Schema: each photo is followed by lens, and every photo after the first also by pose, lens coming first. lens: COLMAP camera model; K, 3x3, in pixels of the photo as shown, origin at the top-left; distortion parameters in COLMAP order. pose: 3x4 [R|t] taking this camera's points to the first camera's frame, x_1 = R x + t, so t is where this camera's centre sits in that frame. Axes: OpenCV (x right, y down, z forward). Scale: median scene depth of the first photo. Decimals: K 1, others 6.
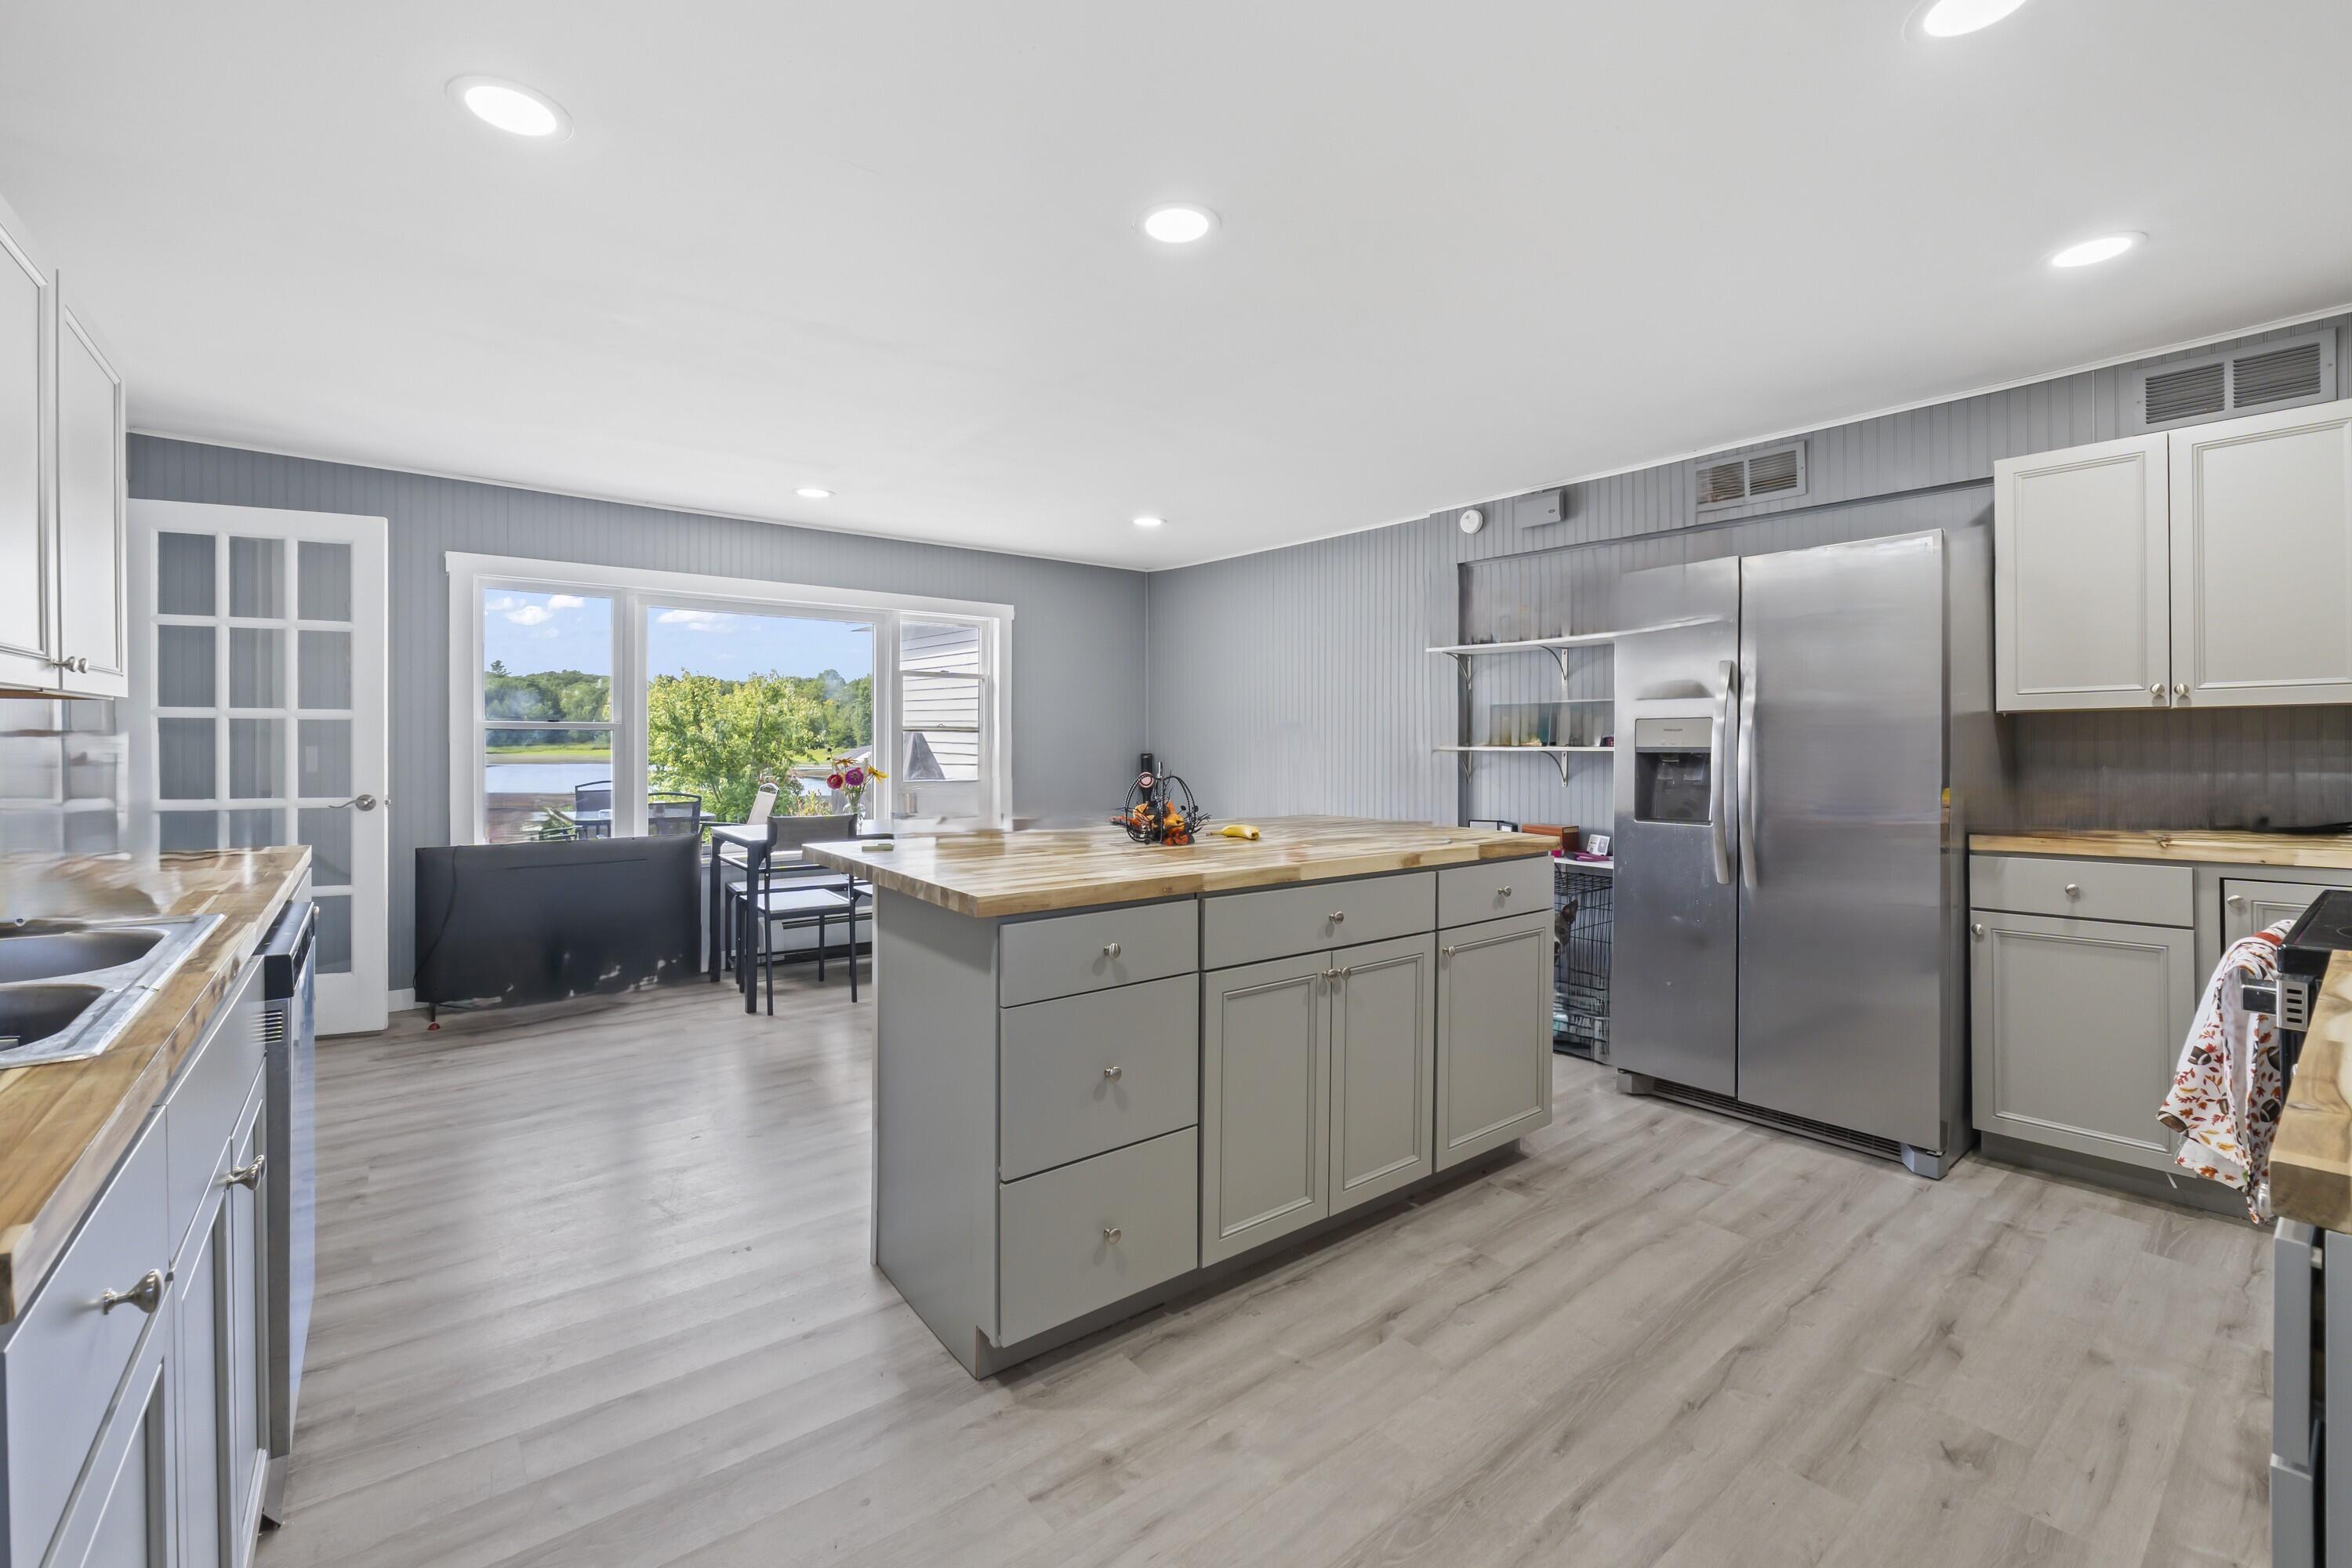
lens RADIAL K [[981.6, 0, 1142.9], [0, 981.6, 743.2], [0, 0, 1]] dist [-0.002120, -0.000049]
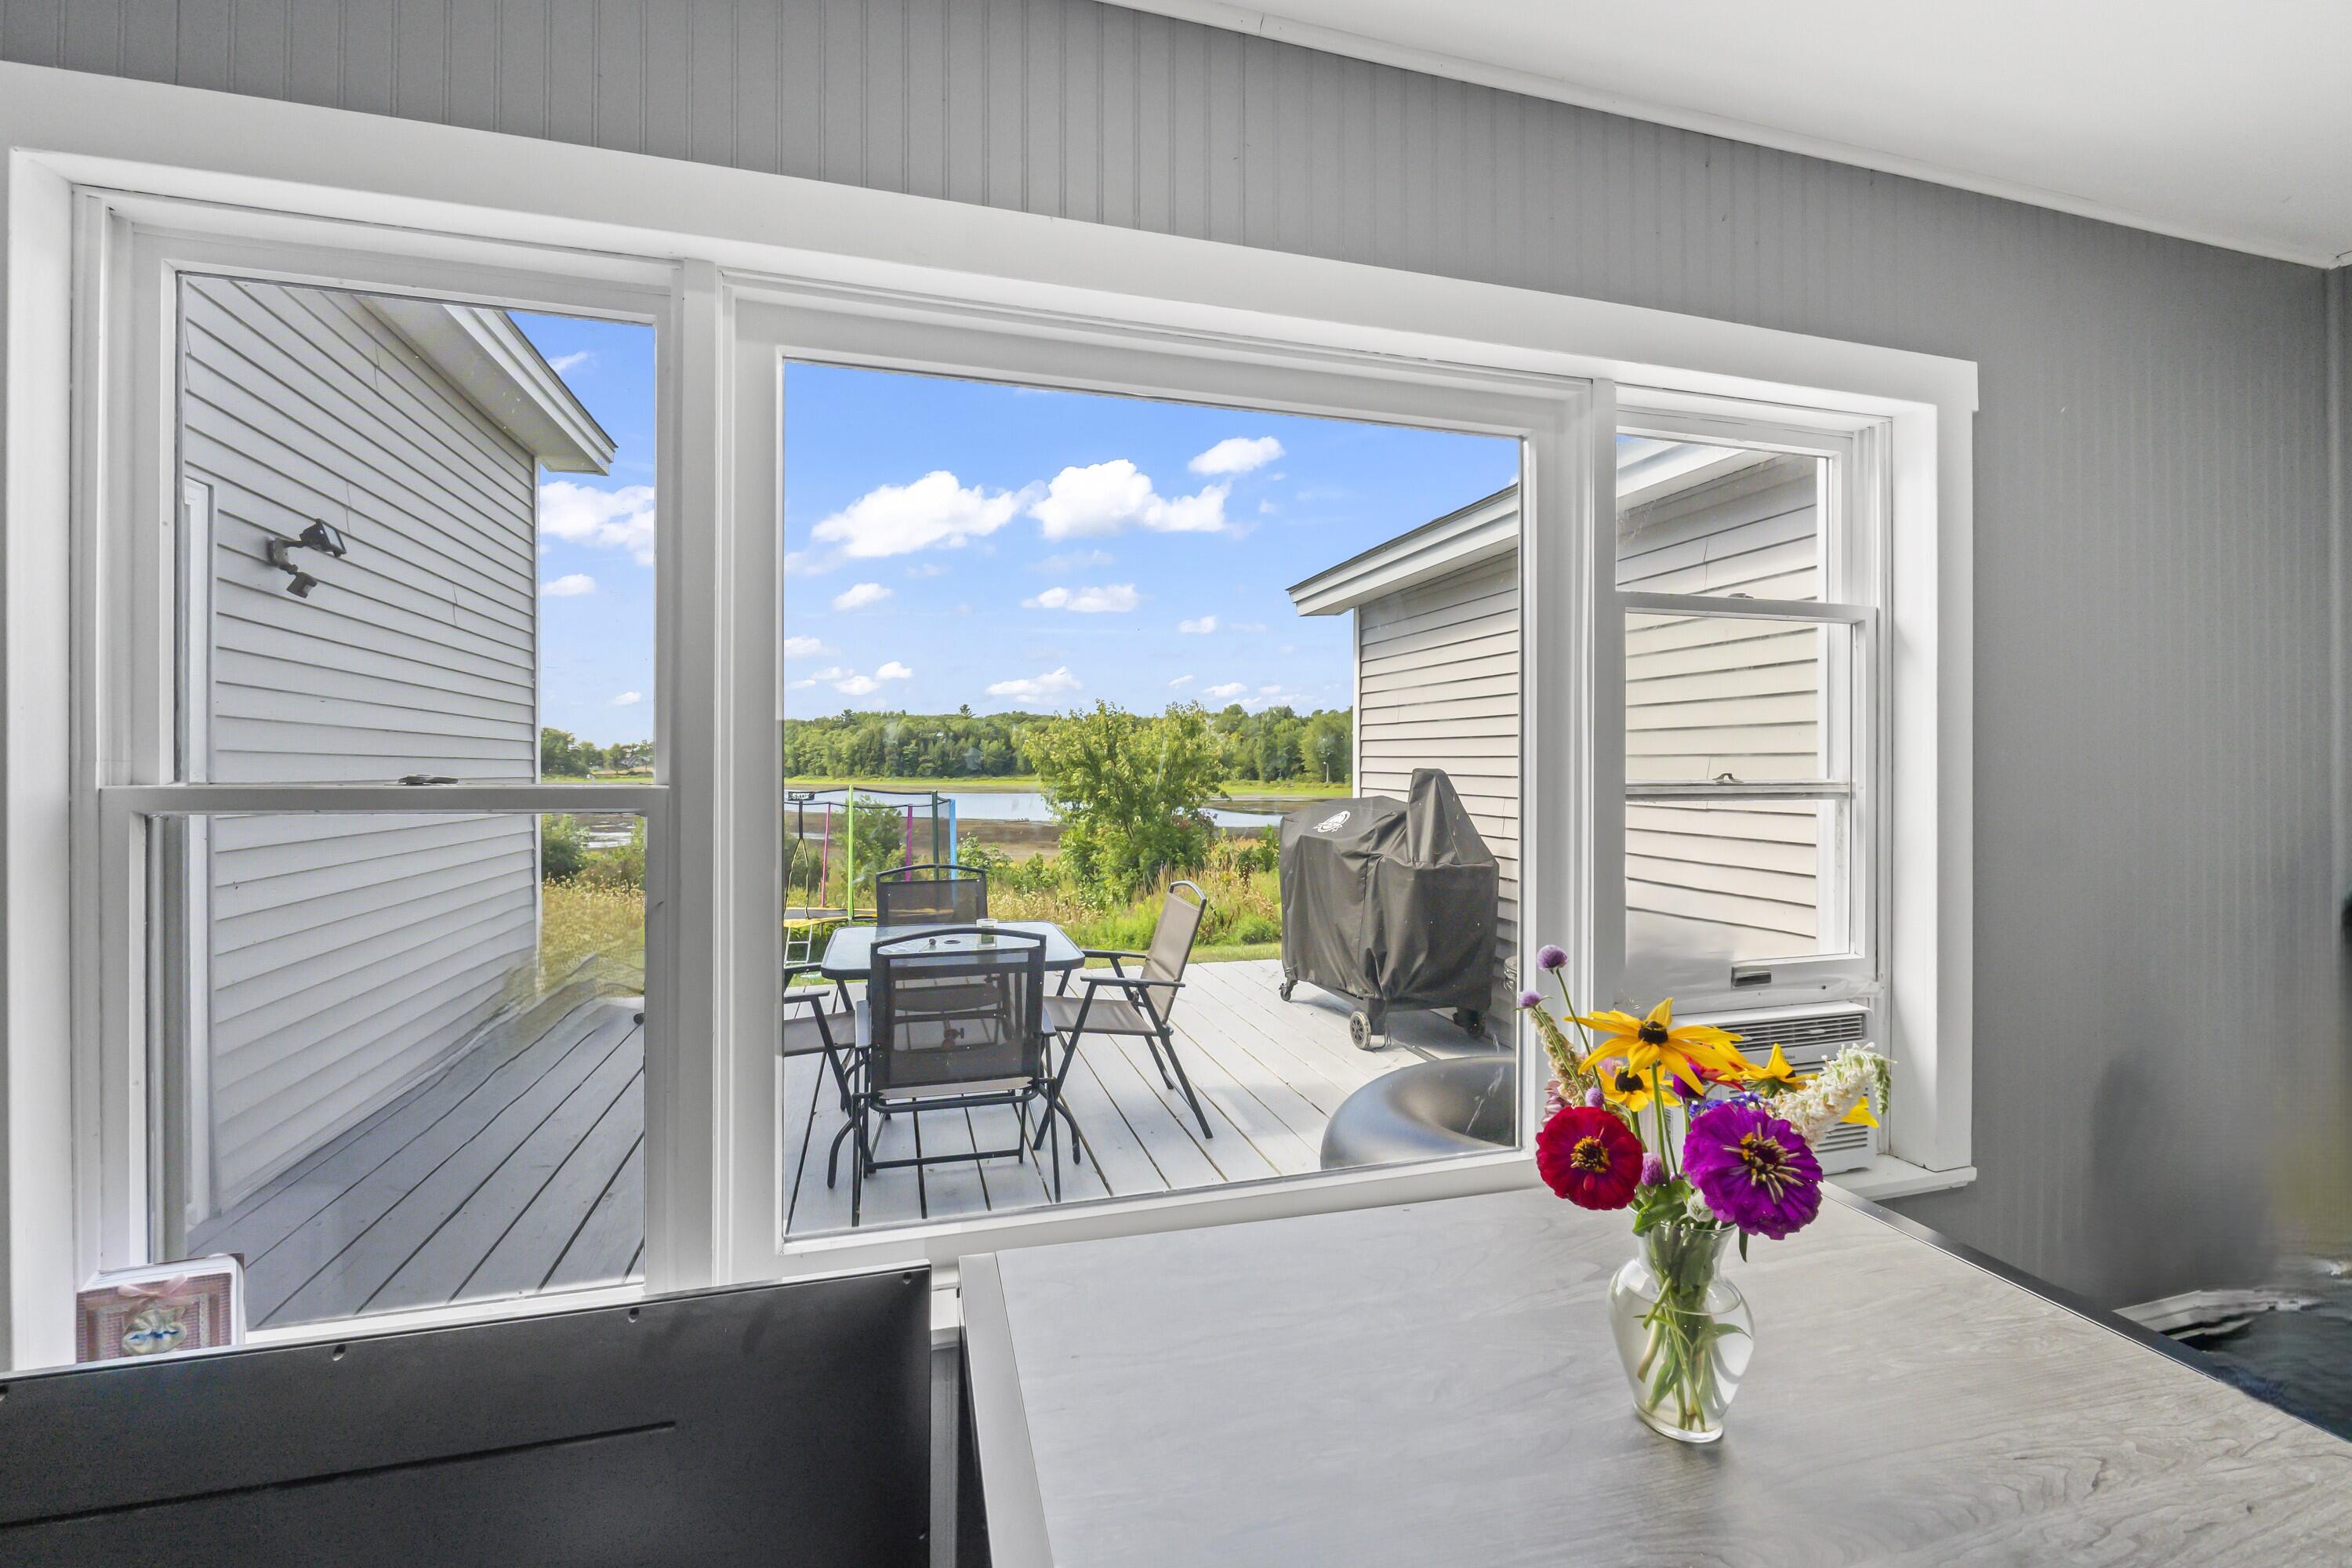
lens RADIAL K [[981.6, 0, 1169.2], [0, 981.6, 774.5], [0, 0, 1]] dist [-0.002120, -0.000049]
pose [[0.929932, 0.001611, -0.367727, -0.053582], [-0.001978, 0.999998, -0.000623, -0.003820], [0.367725, 0.001307, 0.929934, 0.138338]]
